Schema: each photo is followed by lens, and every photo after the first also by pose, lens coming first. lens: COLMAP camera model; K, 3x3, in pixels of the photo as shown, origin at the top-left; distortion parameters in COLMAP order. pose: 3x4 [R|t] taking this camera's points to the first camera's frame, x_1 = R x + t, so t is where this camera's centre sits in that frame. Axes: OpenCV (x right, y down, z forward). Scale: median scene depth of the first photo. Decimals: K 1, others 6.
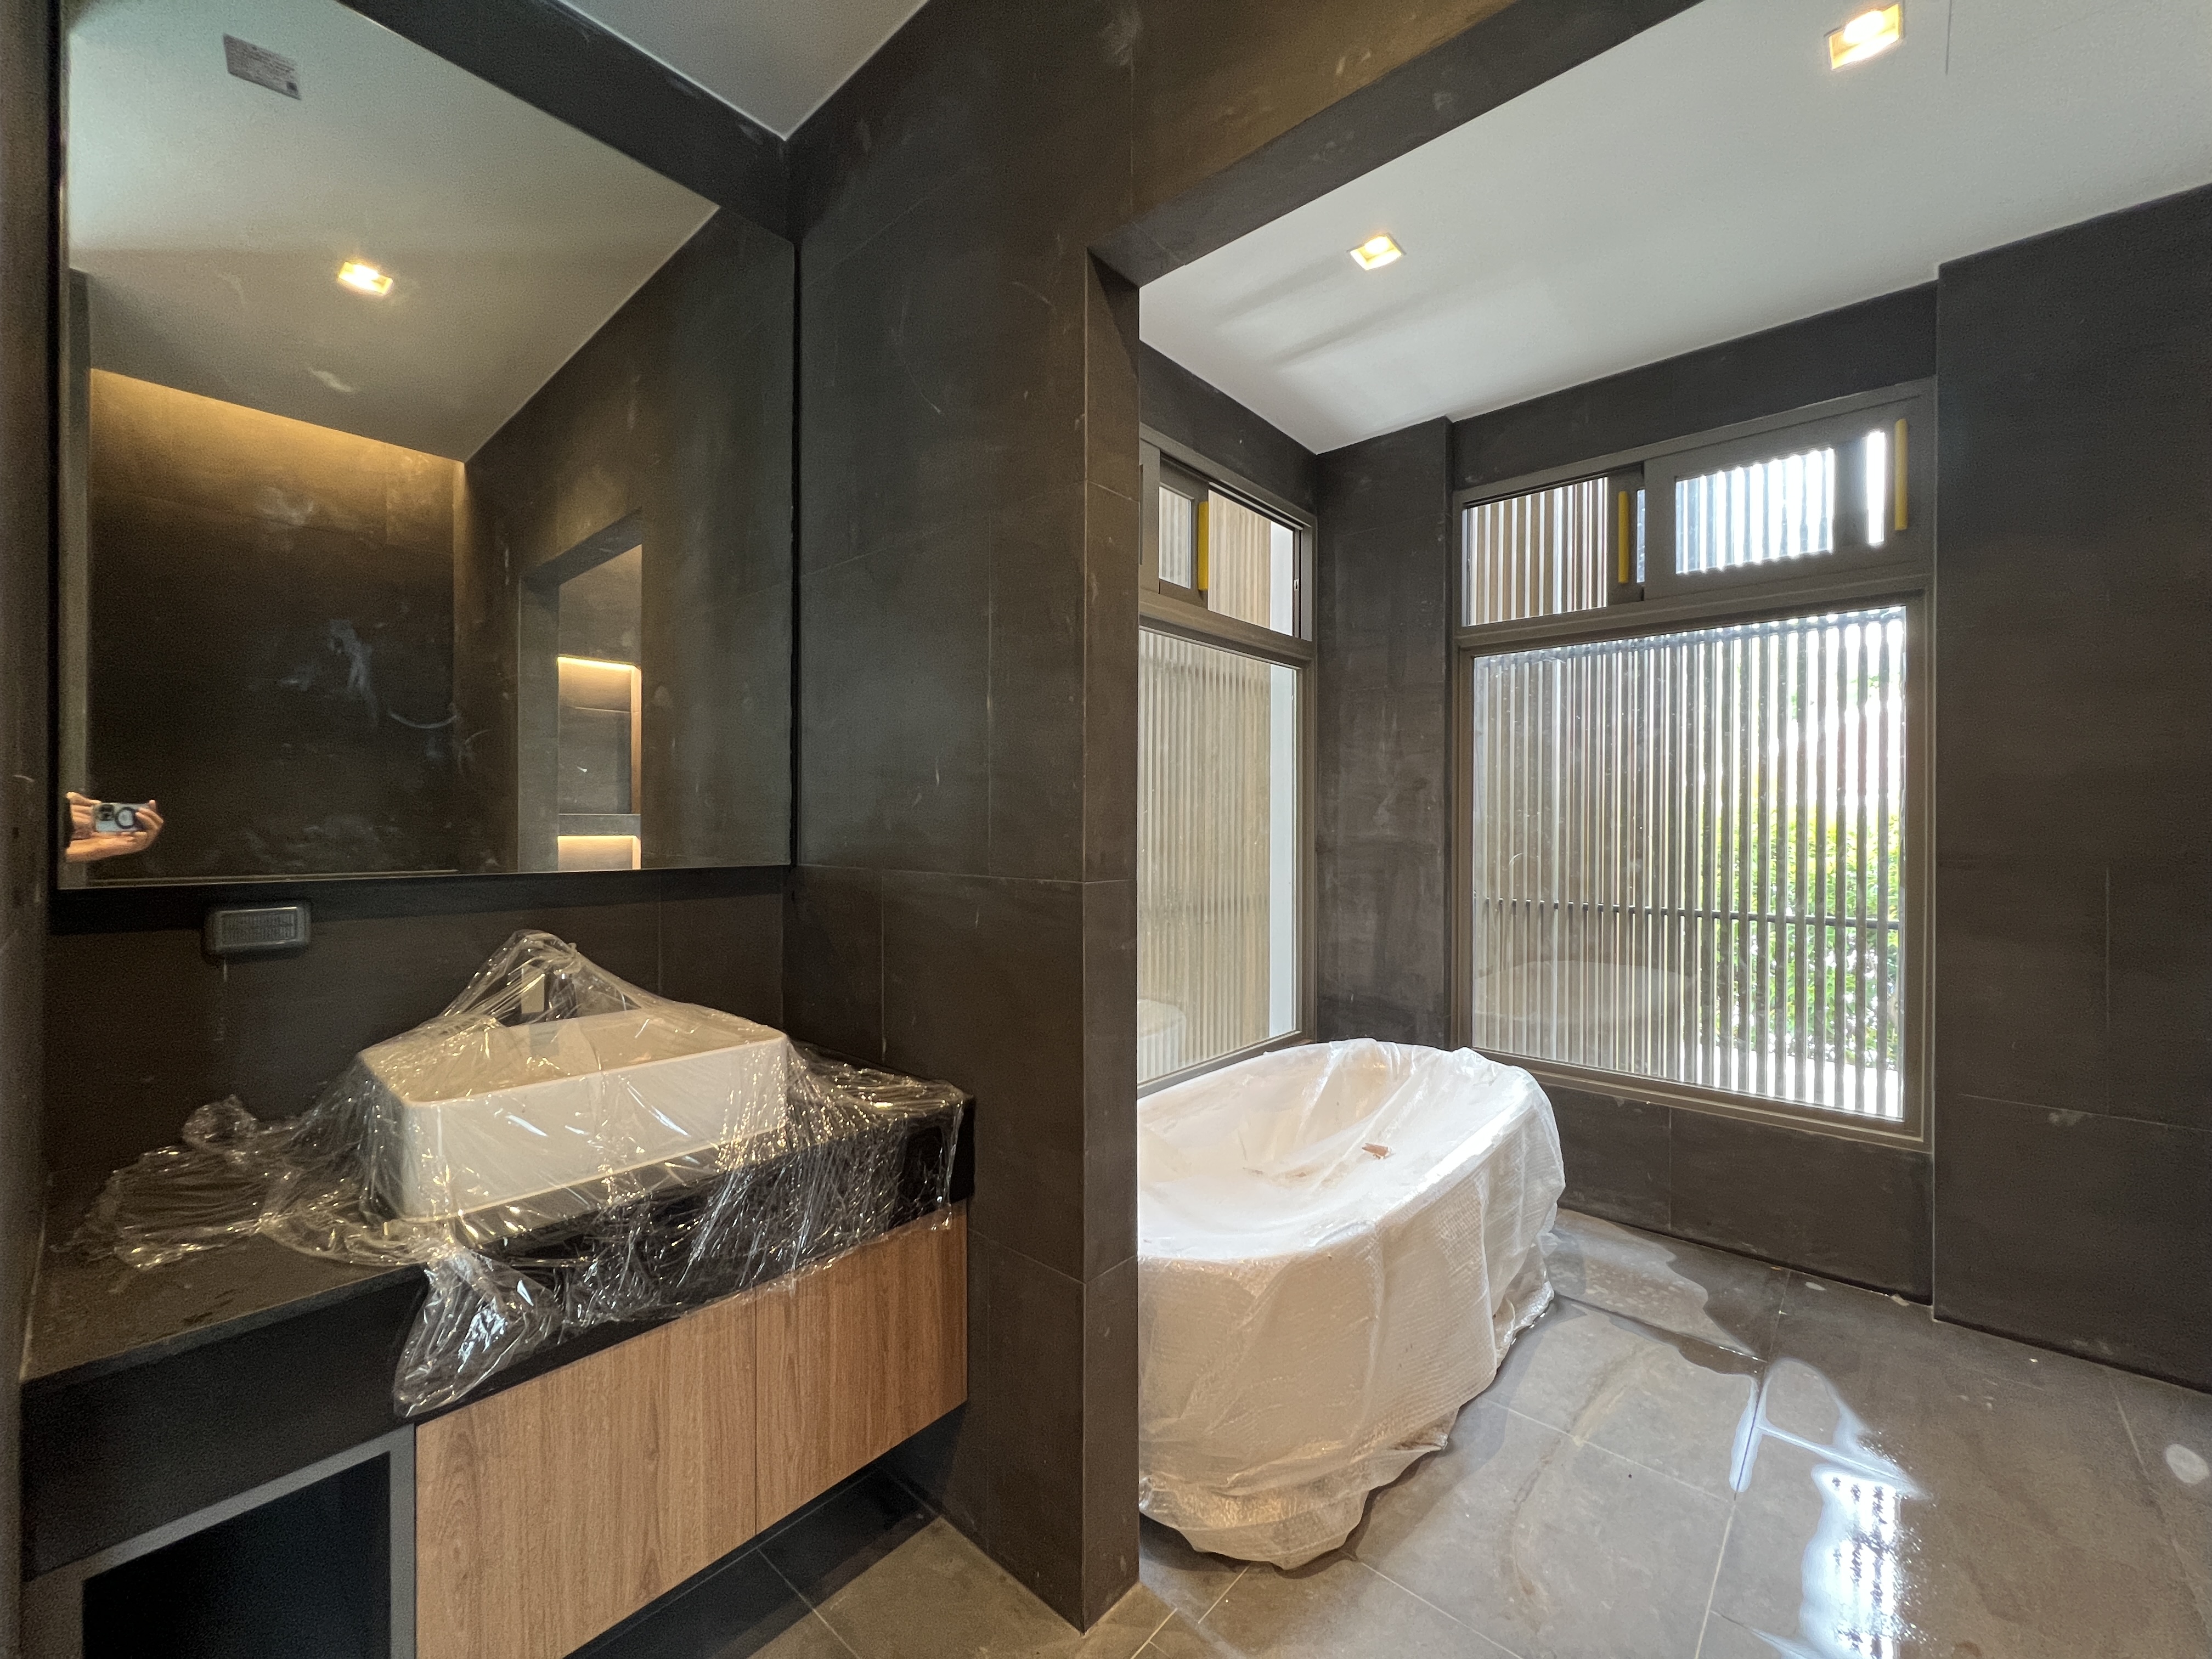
lens RADIAL K [[885.7, 0, 1106.0], [0, 885.7, 829.5], [0, 0, 1]] dist [0.000155, 0.000230]
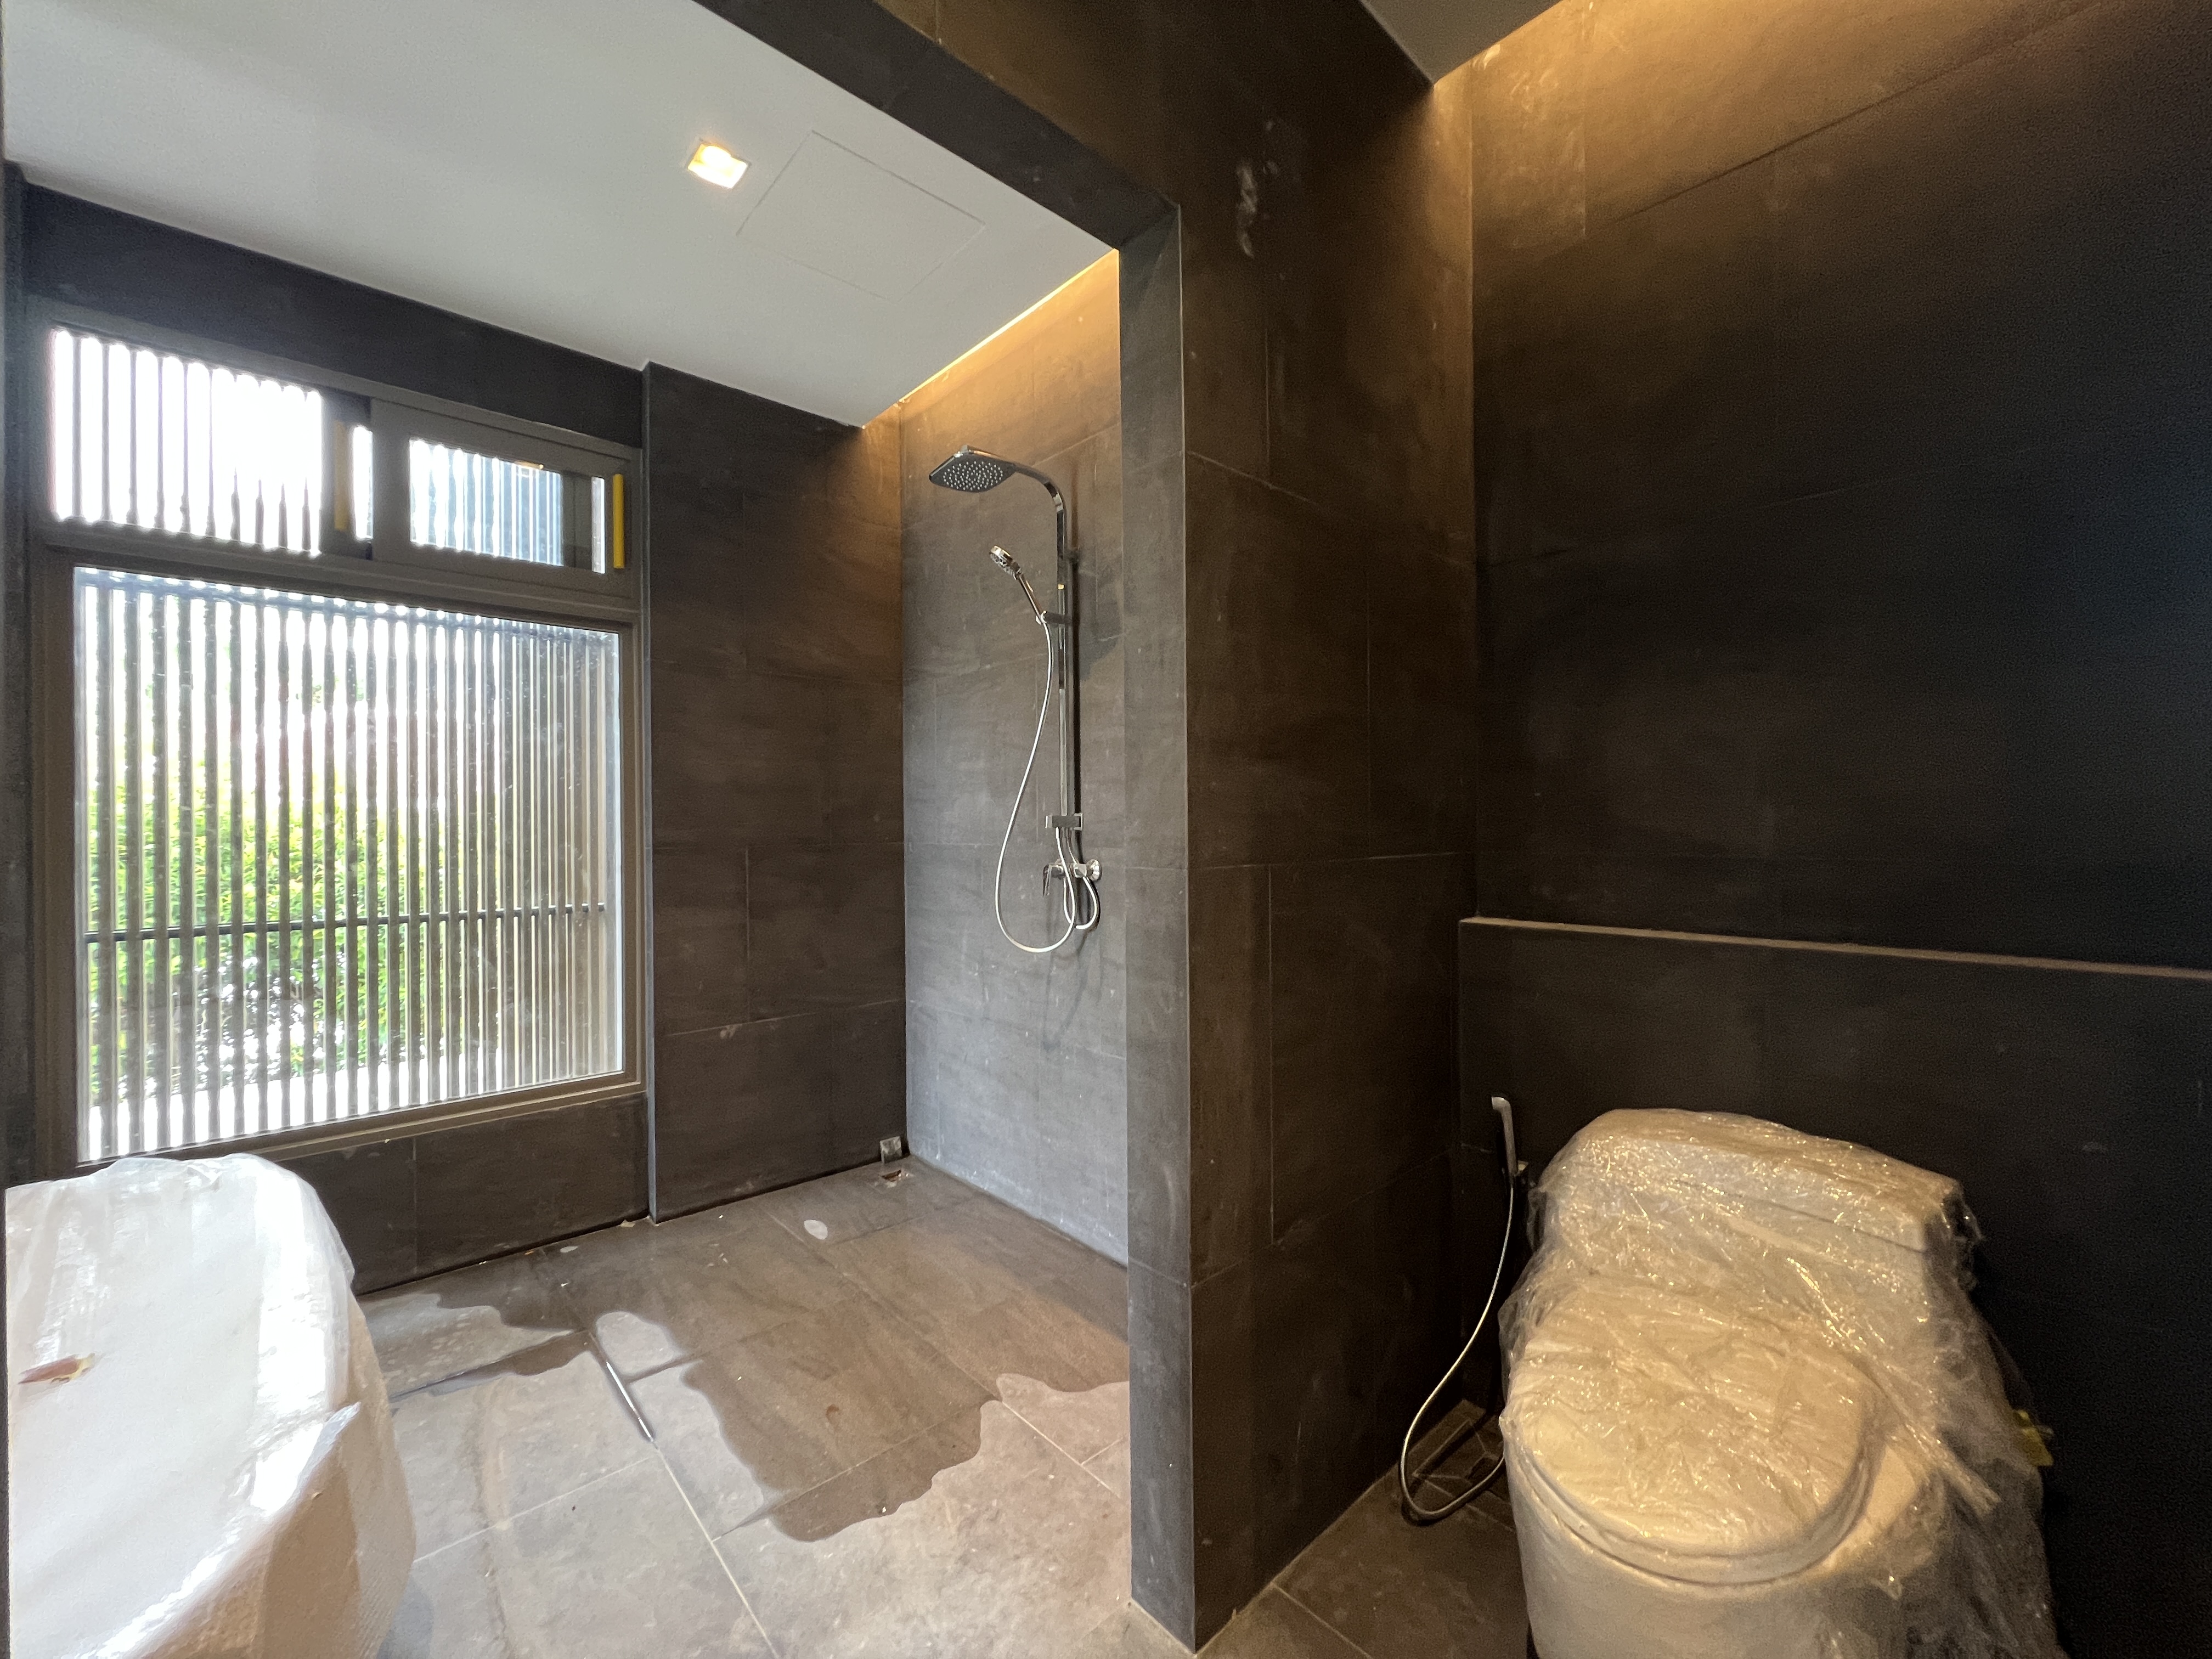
lens RADIAL K [[885.7, 0, 1106.0], [0, 885.7, 829.5], [0, 0, 1]] dist [0.000155, 0.000230]
pose [[0.108878, -0.009176, 0.994013, -0.196464], [0.009319, 0.999923, 0.008210, 0.003427], [-0.994011, 0.008369, 0.108956, 0.232488]]
